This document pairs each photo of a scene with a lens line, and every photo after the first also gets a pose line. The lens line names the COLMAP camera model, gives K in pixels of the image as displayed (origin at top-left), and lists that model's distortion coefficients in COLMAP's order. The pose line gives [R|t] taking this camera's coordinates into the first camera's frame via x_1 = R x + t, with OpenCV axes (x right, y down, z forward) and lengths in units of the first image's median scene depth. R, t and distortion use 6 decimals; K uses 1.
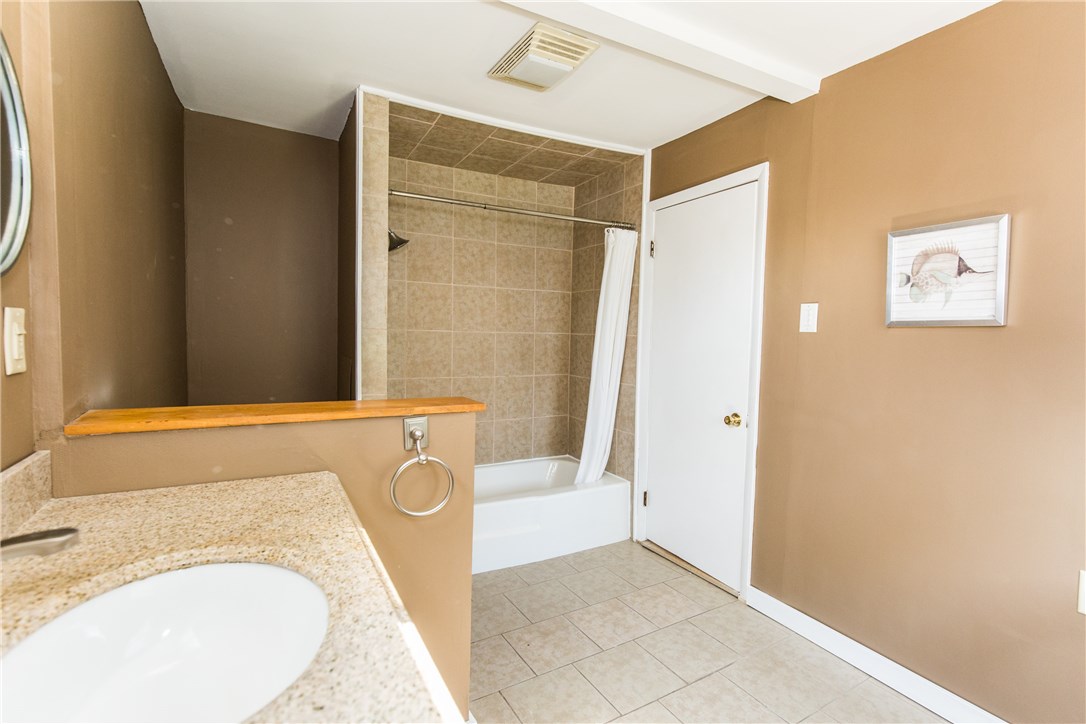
lens RADIAL K [[507.1, 0, 543.7], [0, 507.1, 356.5], [0, 0, 1]] dist [0.002075, -0.000191]
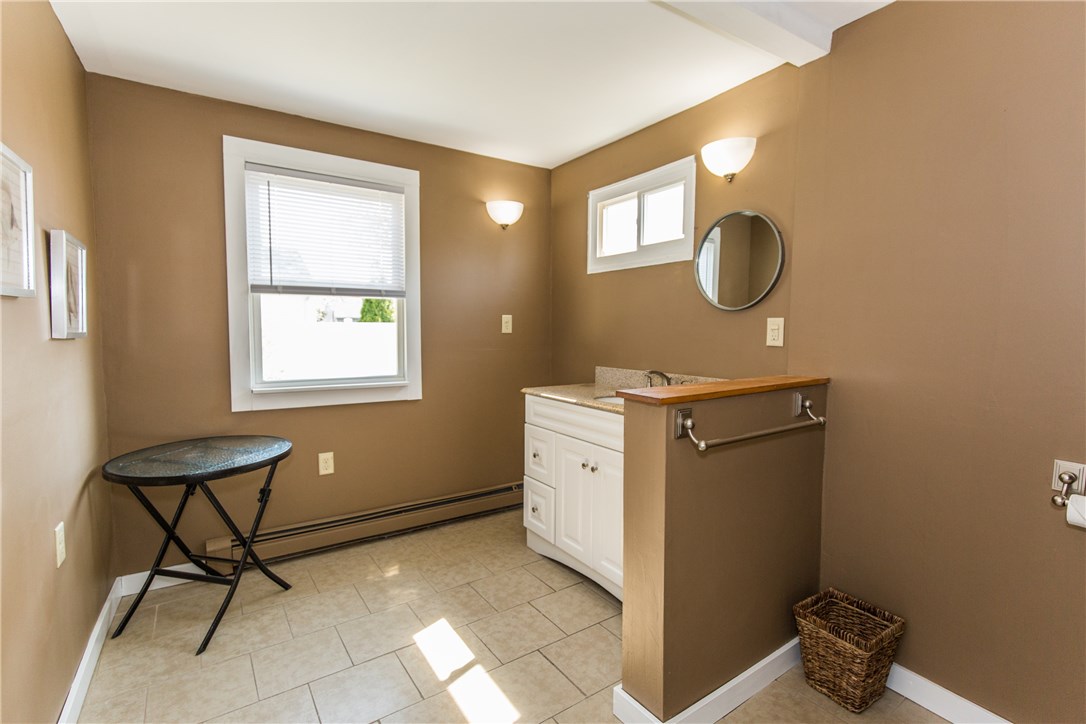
lens RADIAL K [[489.8, 0, 547.0], [0, 489.8, 358.7], [0, 0, 1]] dist [-0.000933, -0.000425]
pose [[-0.995214, -0.019997, -0.095650, 0.060709], [-0.030823, 0.993108, 0.113079, -0.037249], [0.092730, 0.115486, -0.988971, 0.893075]]
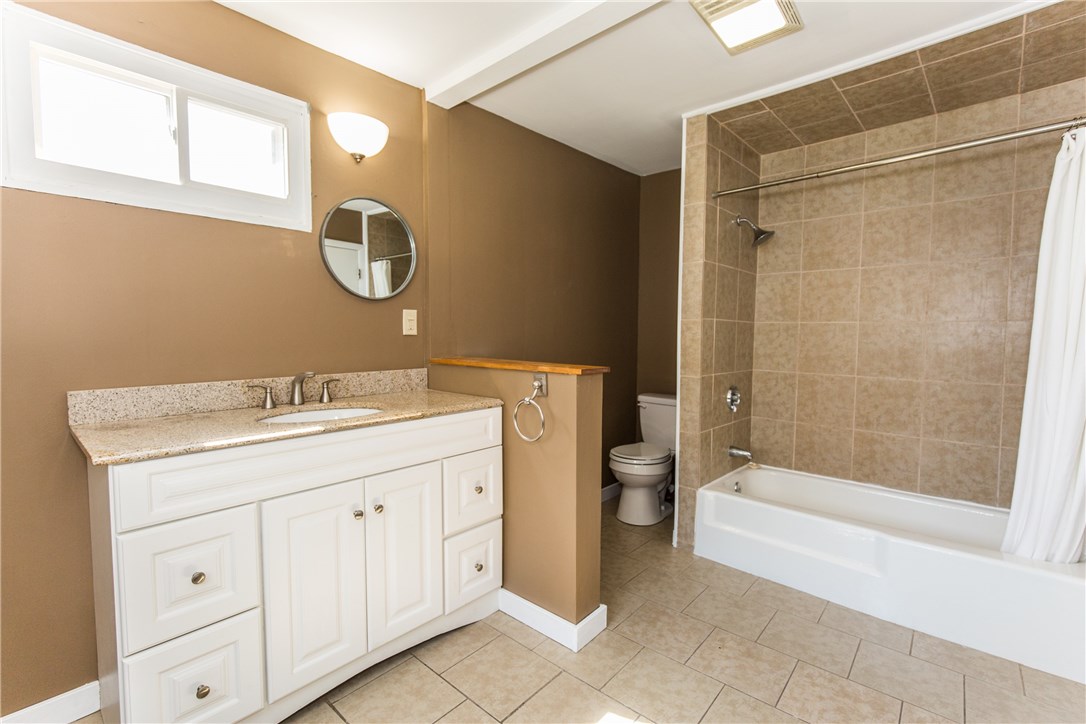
lens RADIAL K [[481.4, 0, 543.2], [0, 481.4, 357.8], [0, 0, 1]] dist [-0.002827, -0.000281]
pose [[0.324708, 0.027111, -0.945426, 0.432021], [-0.045289, 0.998888, 0.013089, 0.024565], [0.944729, 0.038567, 0.325575, 0.242062]]
